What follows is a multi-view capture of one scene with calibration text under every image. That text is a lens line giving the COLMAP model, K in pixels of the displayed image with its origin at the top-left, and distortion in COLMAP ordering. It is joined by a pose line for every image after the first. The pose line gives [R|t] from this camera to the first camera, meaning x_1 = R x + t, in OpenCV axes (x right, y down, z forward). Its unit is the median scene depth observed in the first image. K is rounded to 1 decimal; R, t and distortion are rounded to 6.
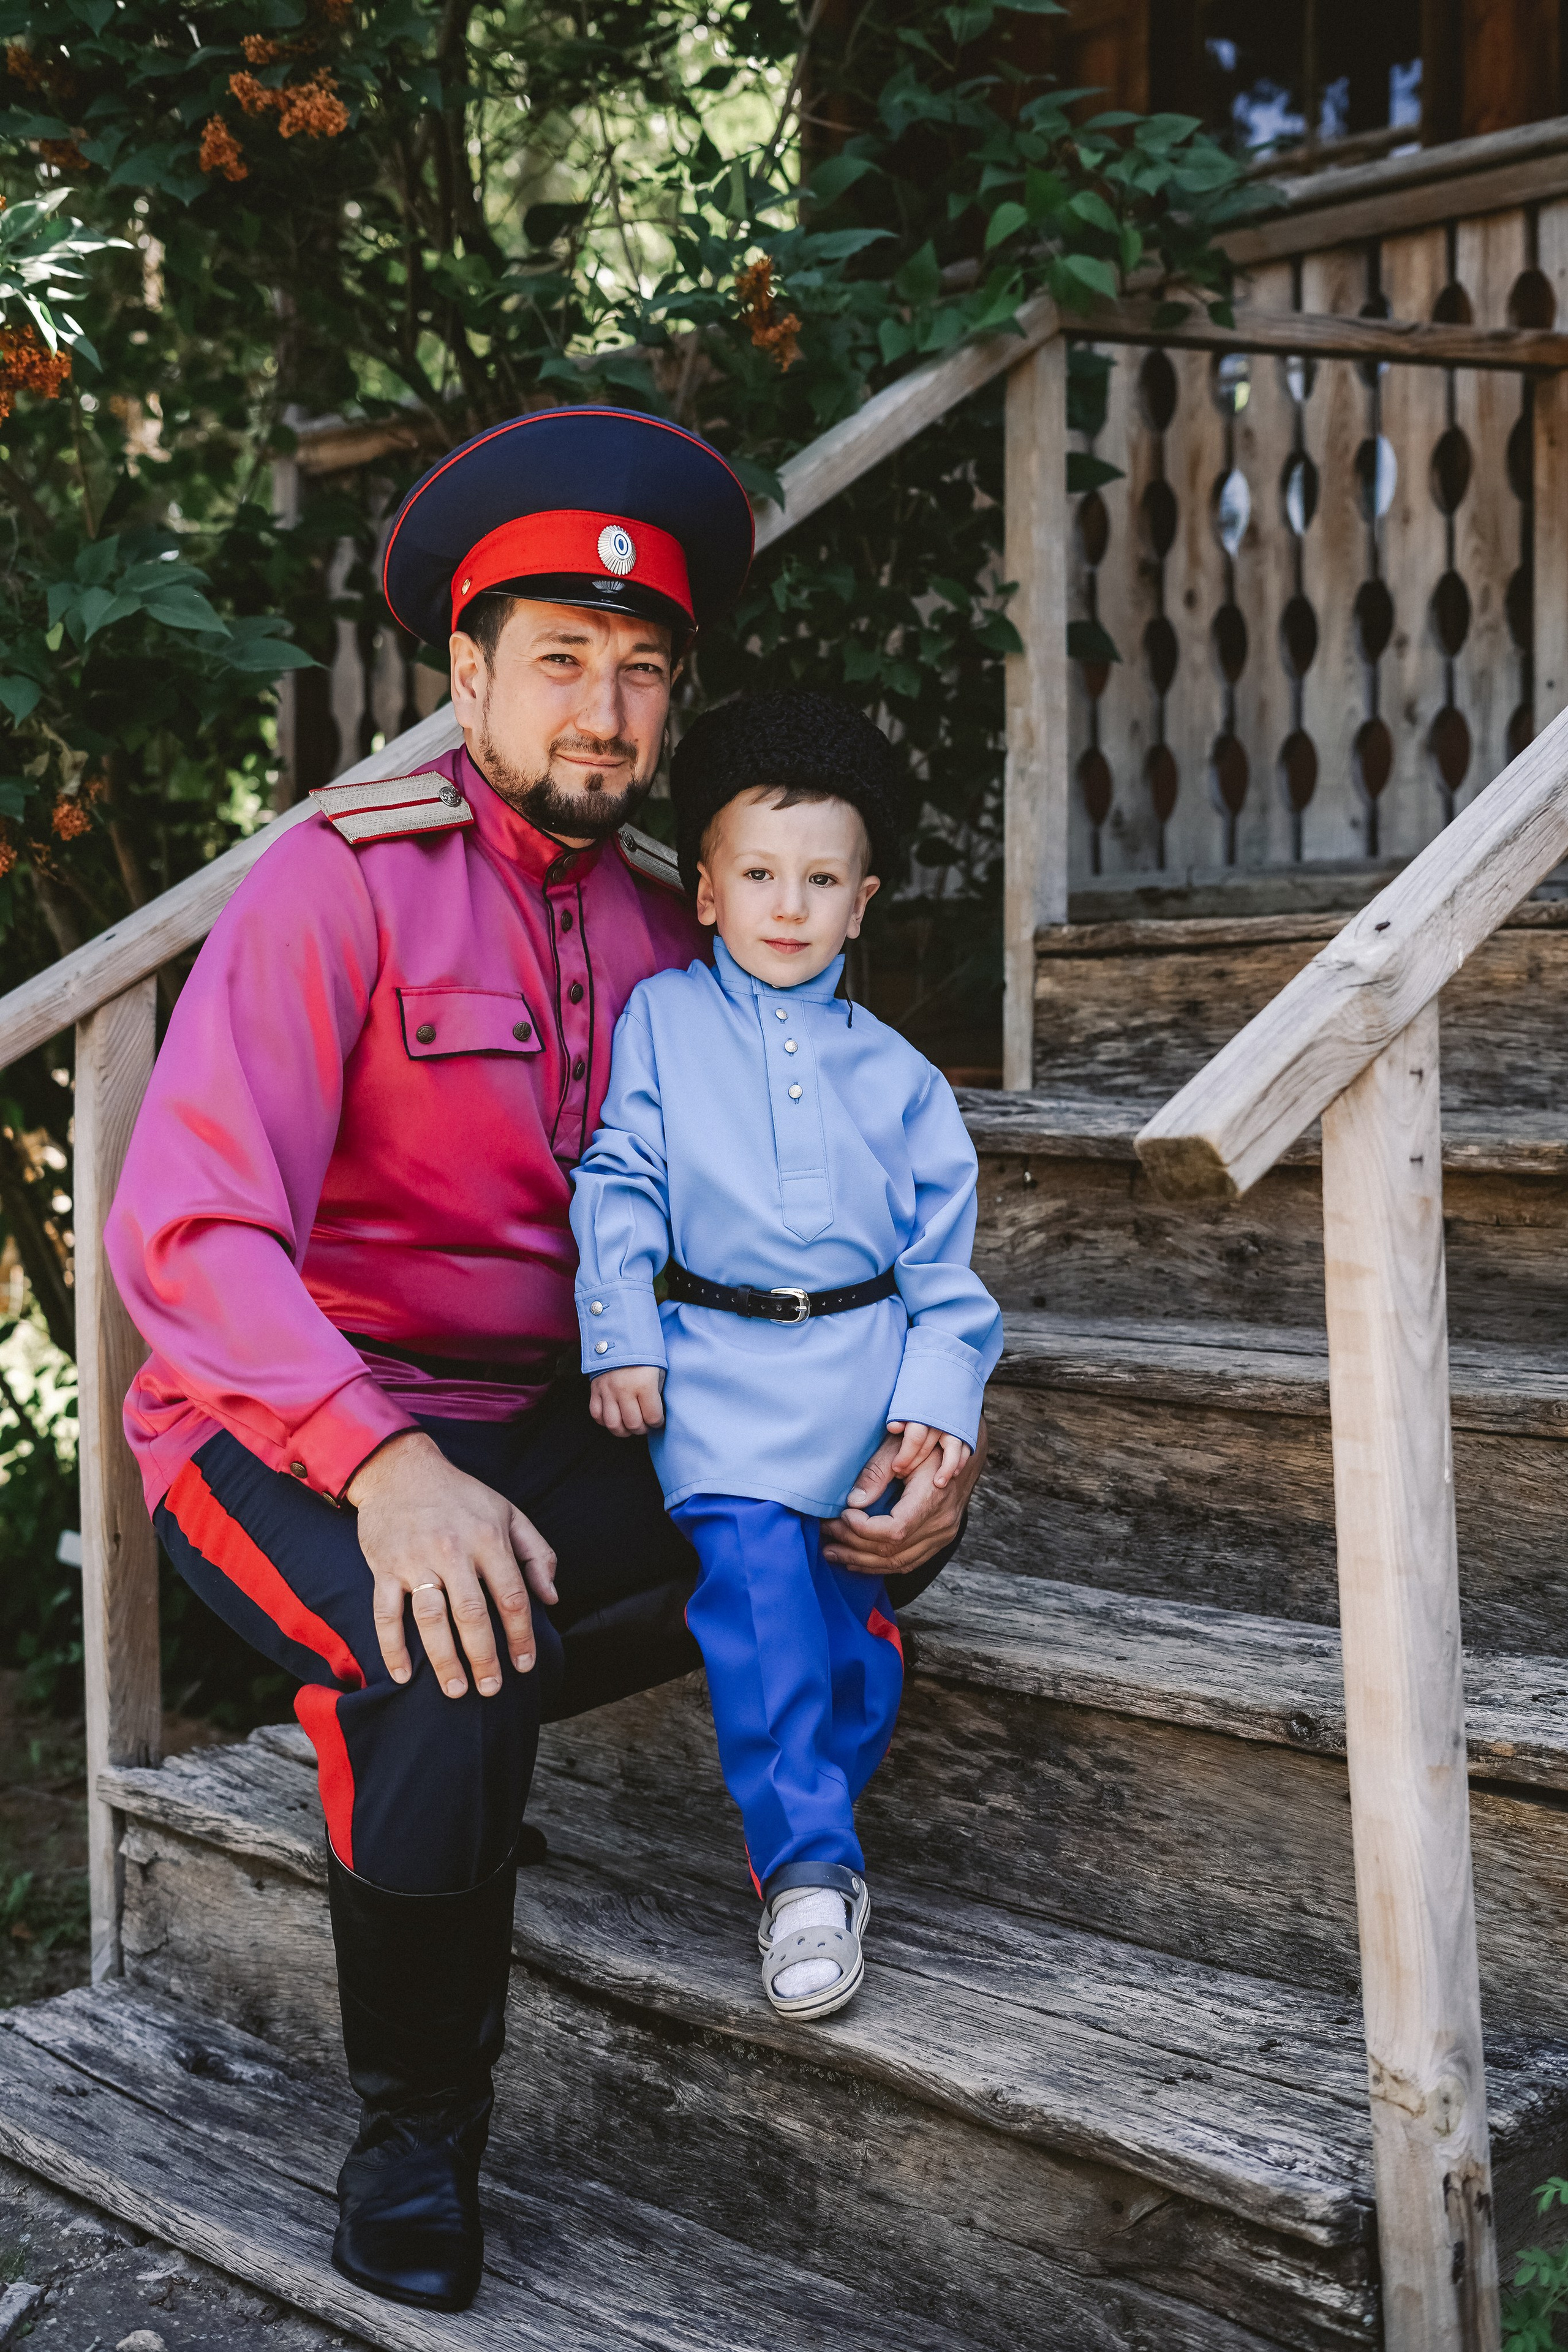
lens RADIAL K [[3429.0, 0, 834.4], [0, 3429.0, 1142.2], [0, 0, 1]] dist [-0.000643, 0.000000]
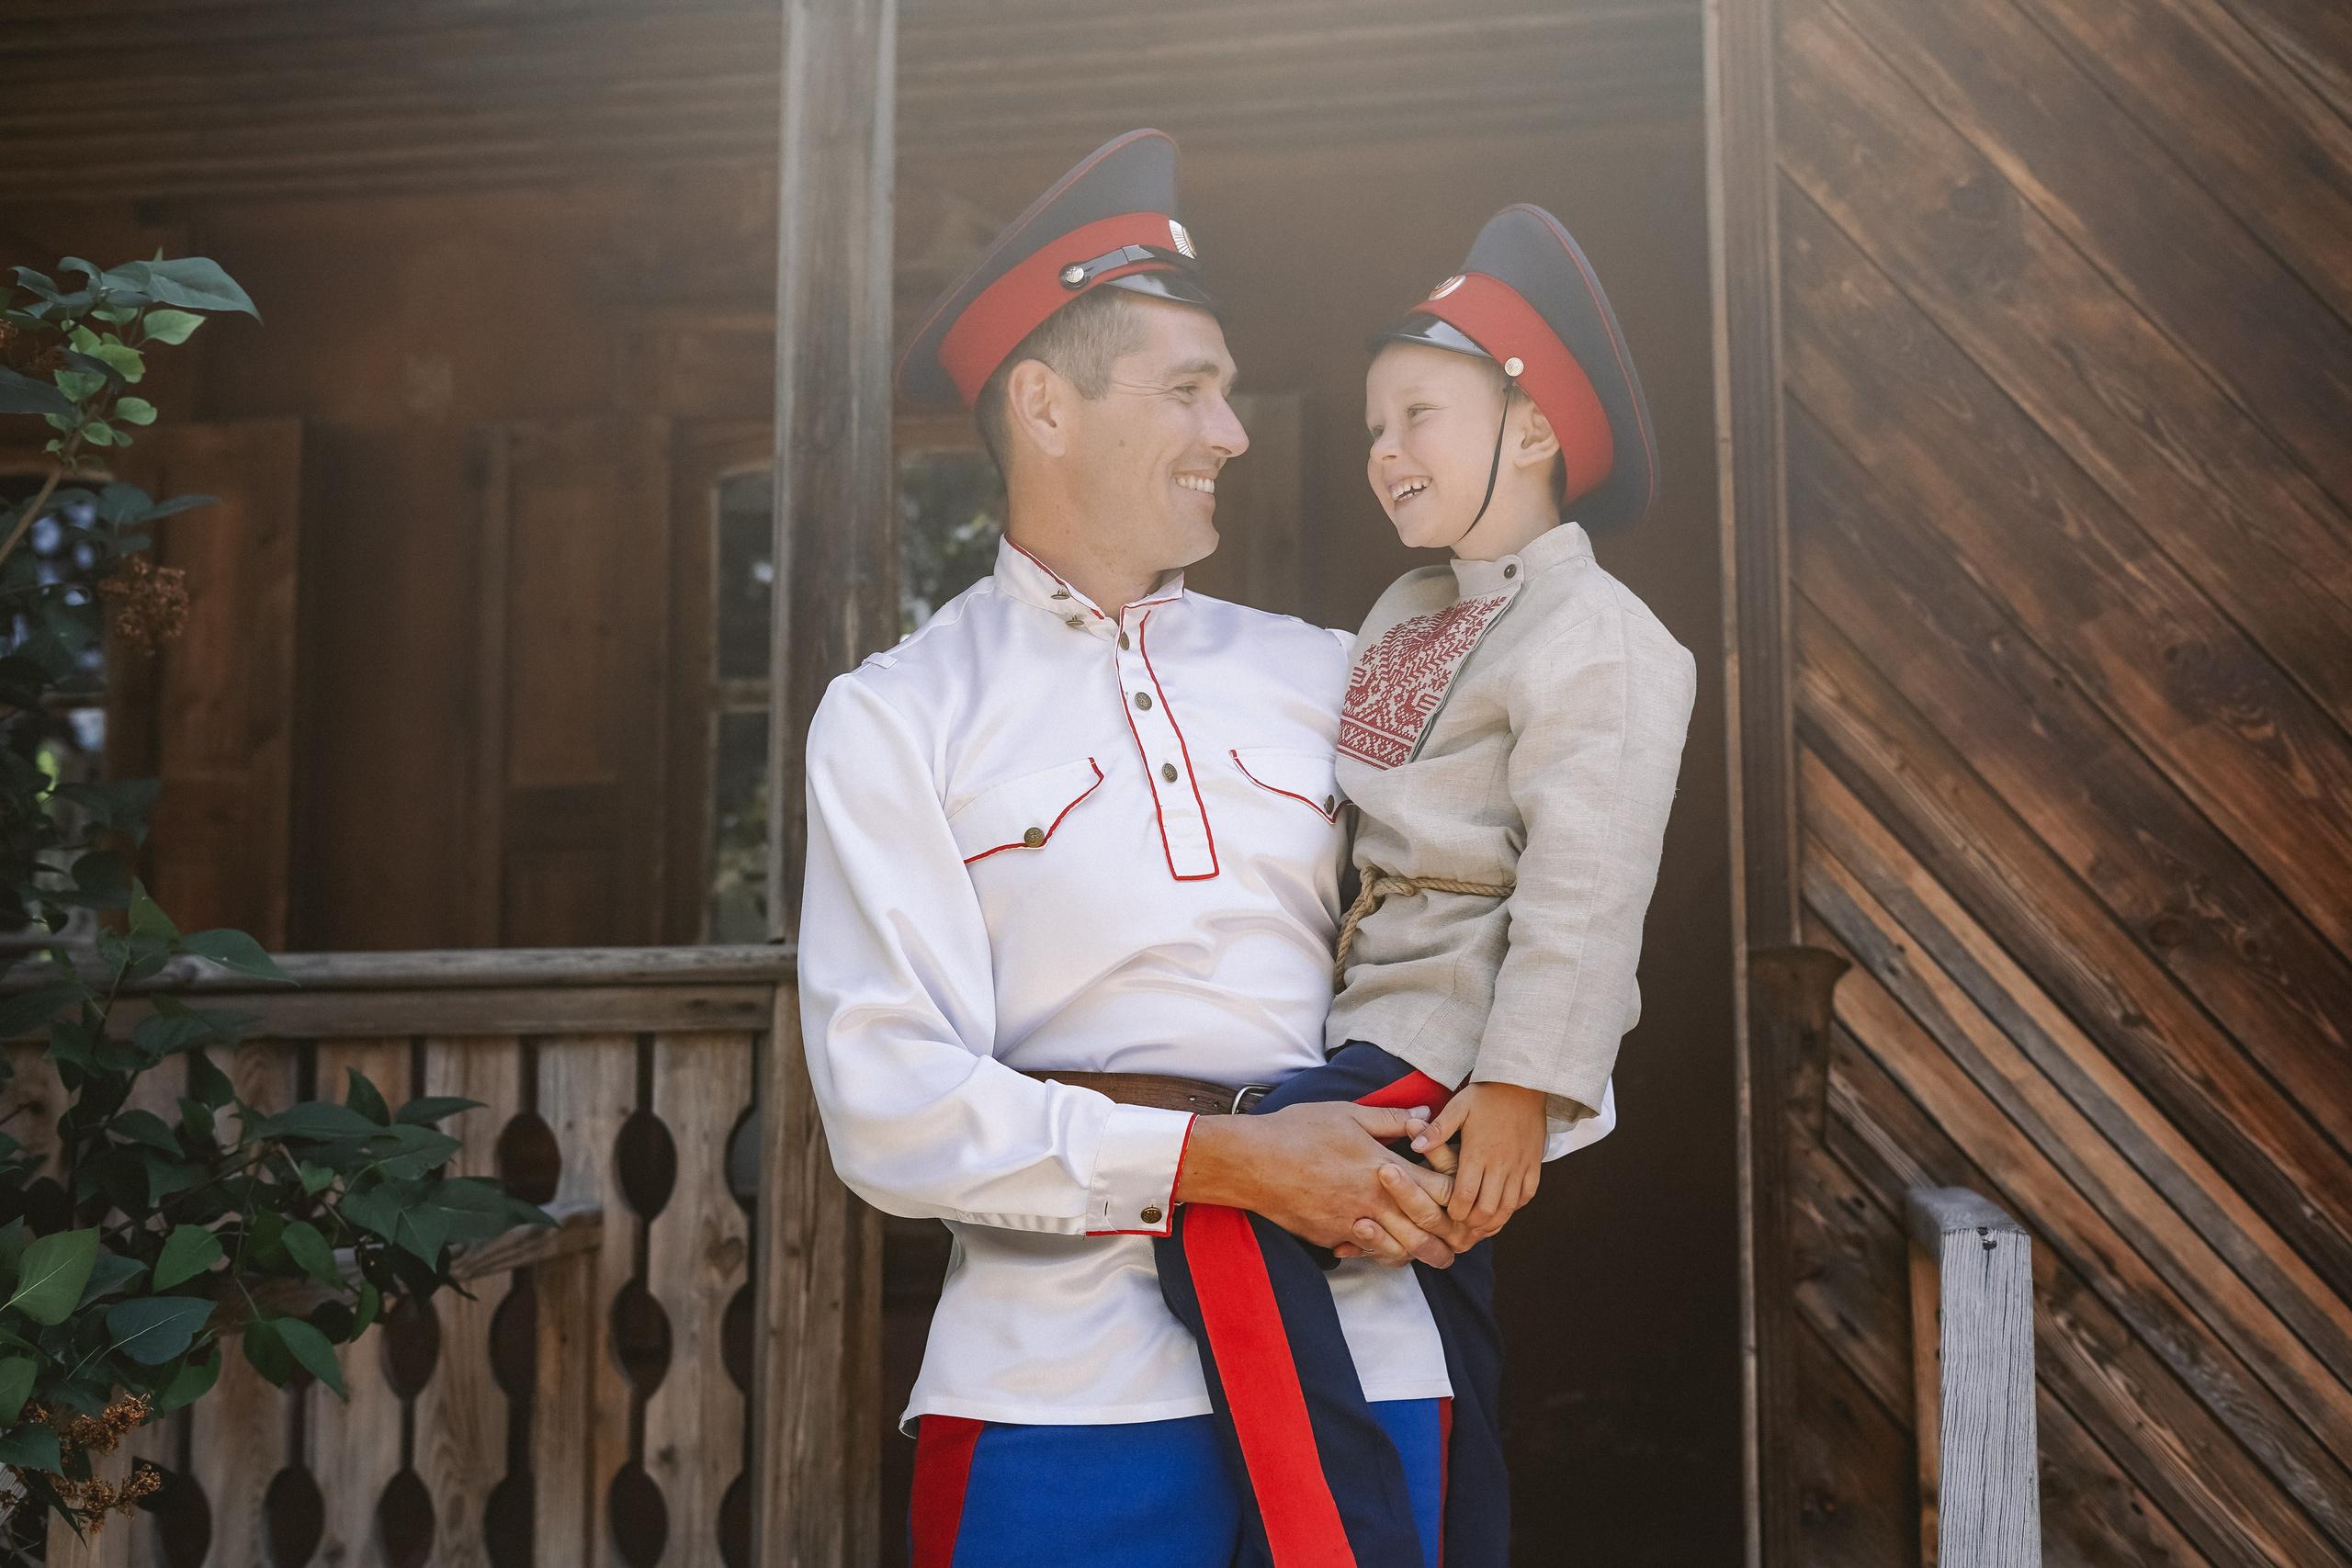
lens RADIAL K [[3428.6, 0, 1153.2], [0, 3428.6, 768.4], [0, 0, 1]] dist [-0.000643, 0.000000]
pose [[0.815926, 0.077375, 0.572956, -0.202105], [0.014808, 0.987882, -0.154496, -0.273900], [-0.577967, 0.134542, 0.804893, 0.315851]]
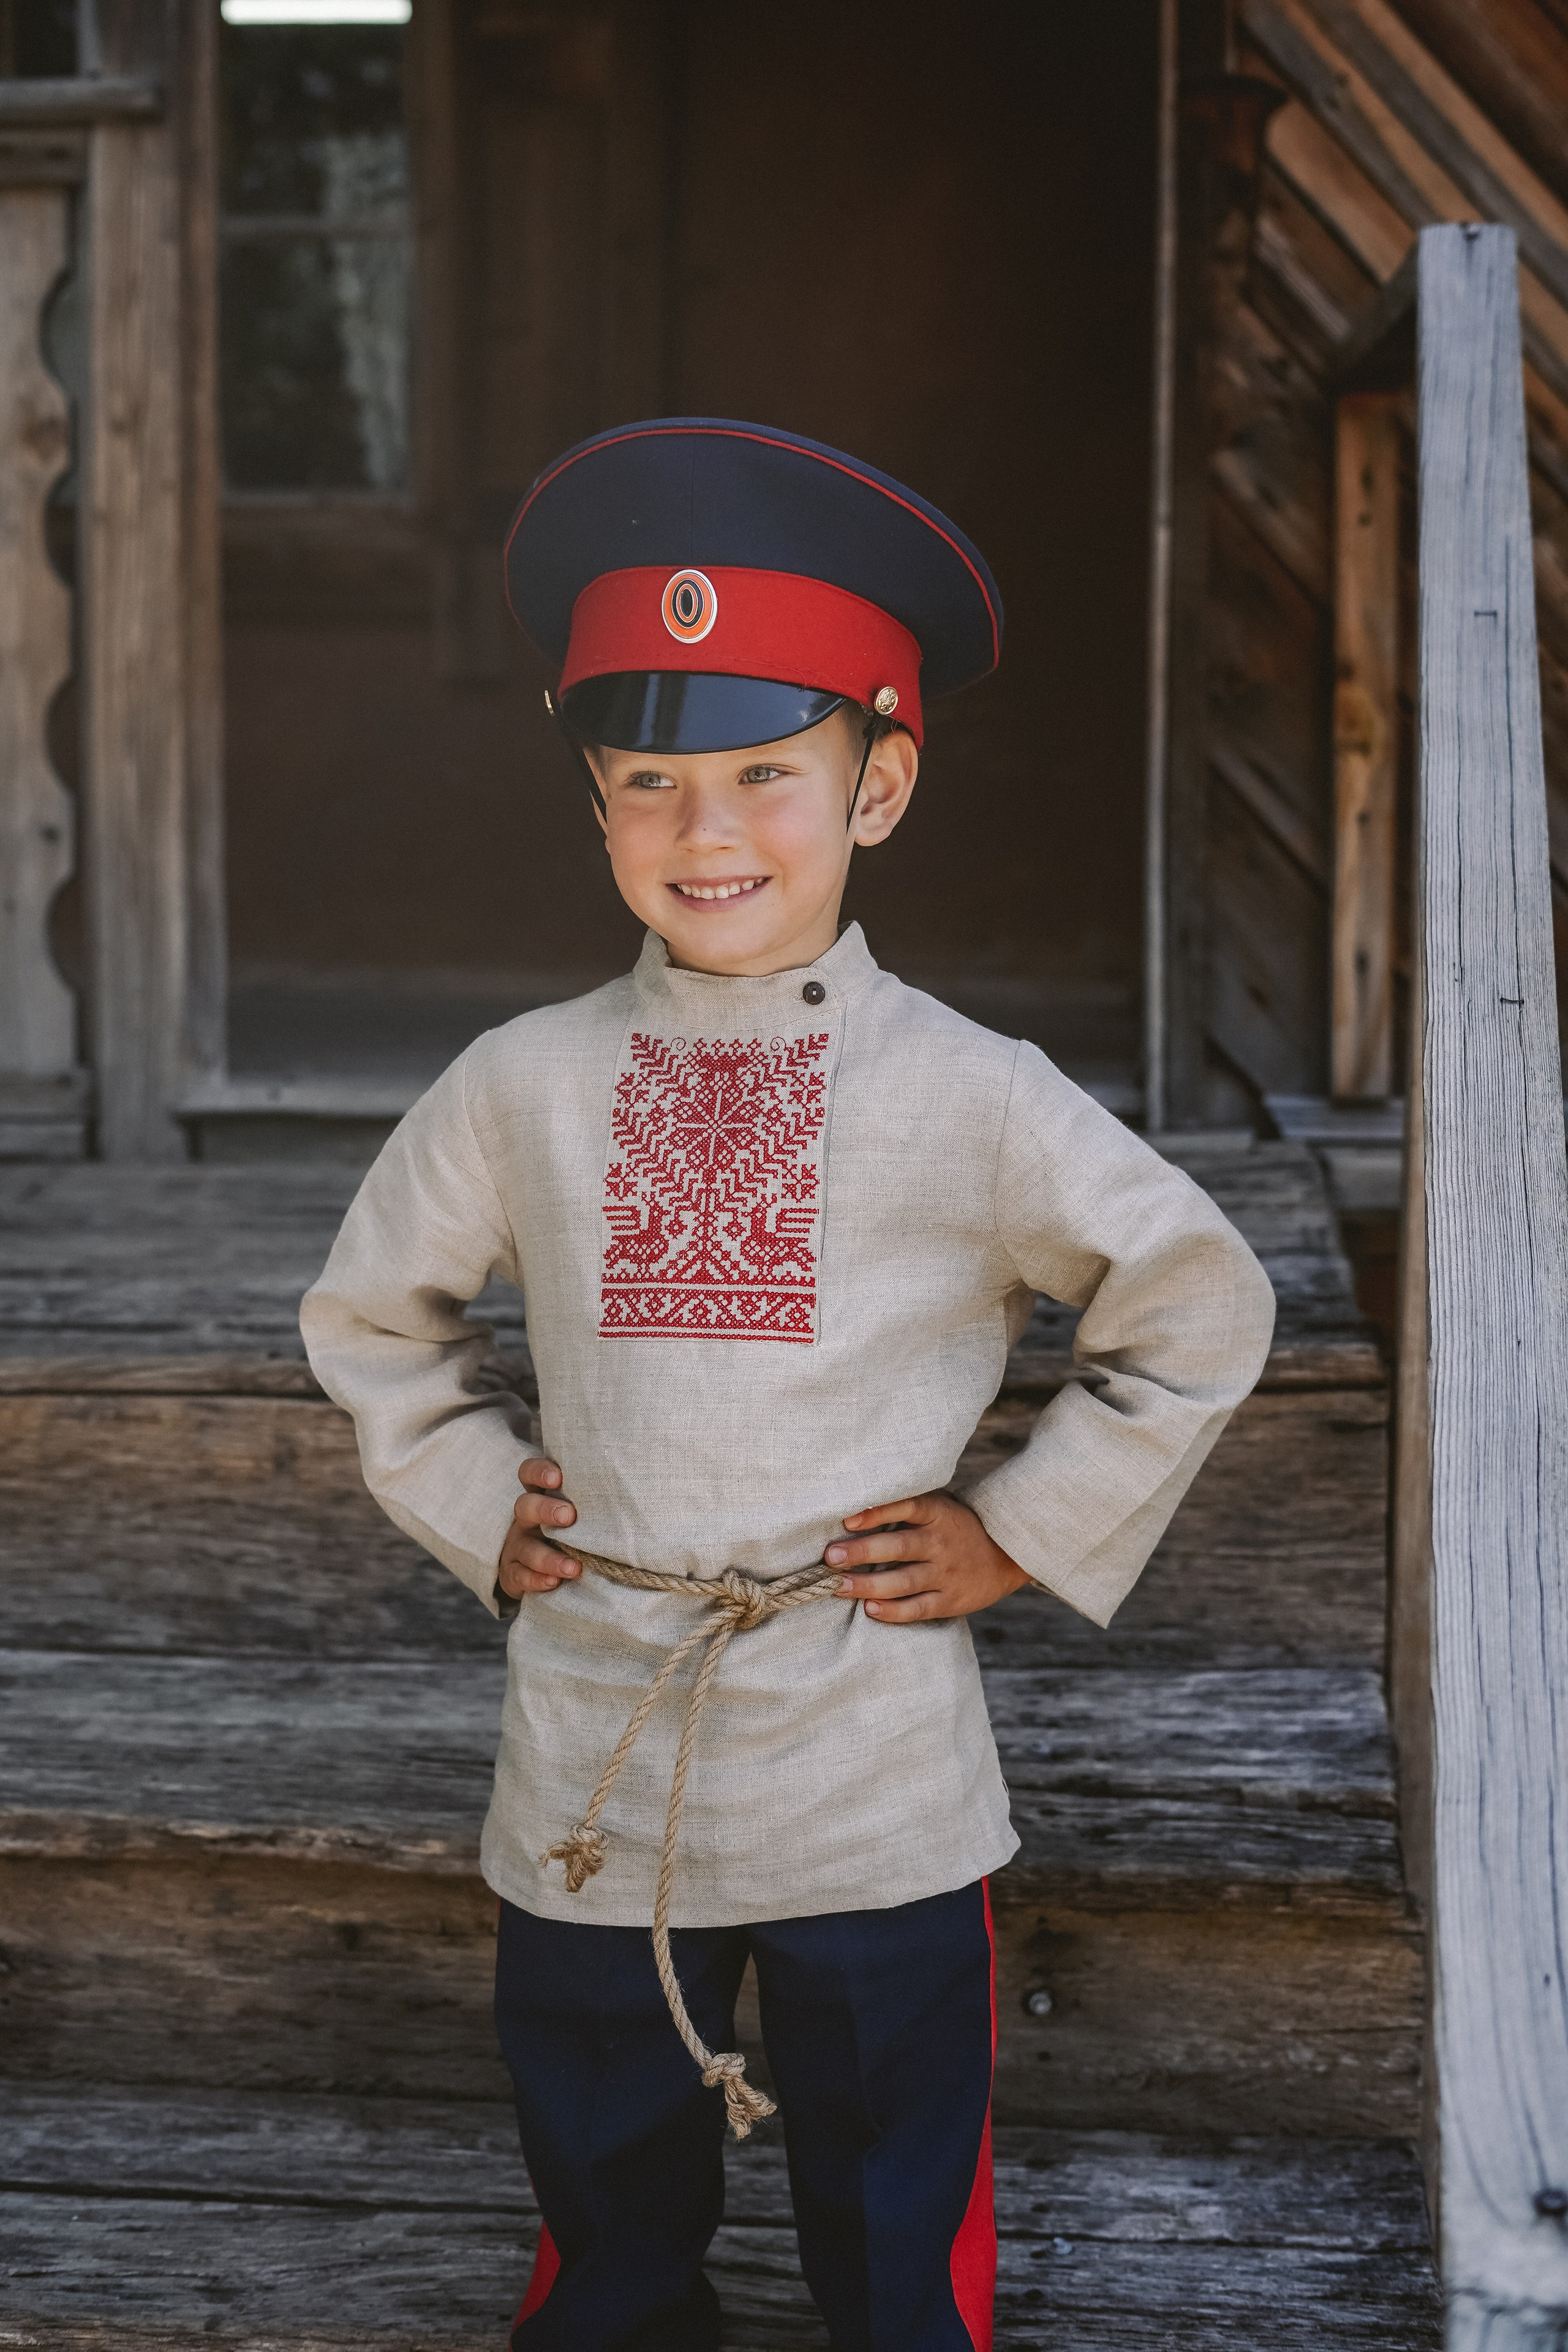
lens RADIAL K [[3429.0, 0, 777.3], [0, 3429.0, 1177.5], [0, 0, 1]] dist [-0.000643, 0.000000]
pose [[0.762734, -0.064295, 0.643509, -0.165875], [0.011352, 0.996224, 0.086080, -0.163436], [-0.646613, -0.058351, 0.760583, 0.390058]]
